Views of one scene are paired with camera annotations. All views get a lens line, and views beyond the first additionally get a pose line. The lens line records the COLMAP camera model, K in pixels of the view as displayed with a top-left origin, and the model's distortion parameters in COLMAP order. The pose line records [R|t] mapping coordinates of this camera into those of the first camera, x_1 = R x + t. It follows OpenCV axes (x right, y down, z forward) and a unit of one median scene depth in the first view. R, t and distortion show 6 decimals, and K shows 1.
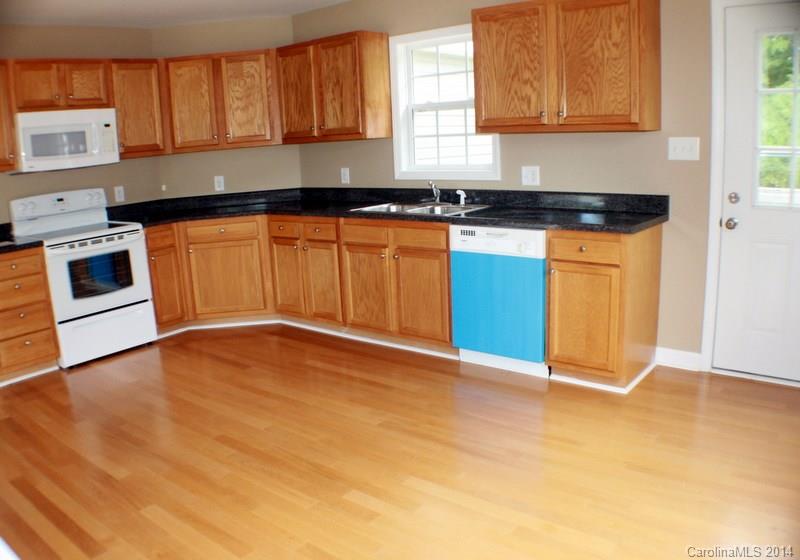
lens RADIAL K [[653.2, 0, 376.7], [0, 653.2, 276.5], [0, 0, 1]] dist [-0.233436, 0.110852]
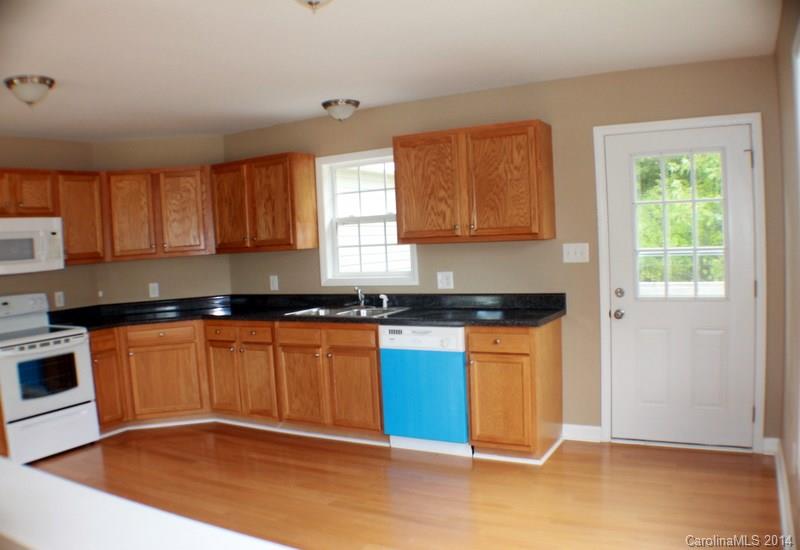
lens RADIAL K [[647.2, 0, 400.0], [0, 647.2, 275.0], [0, 0, 1]] dist [-0.210590, 0.008828]
pose [[0.980281, -0.009213, 0.197396, -0.063115], [0.041012, 0.986648, -0.157619, 0.011352], [-0.193308, 0.162606, 0.967570, -0.096386]]
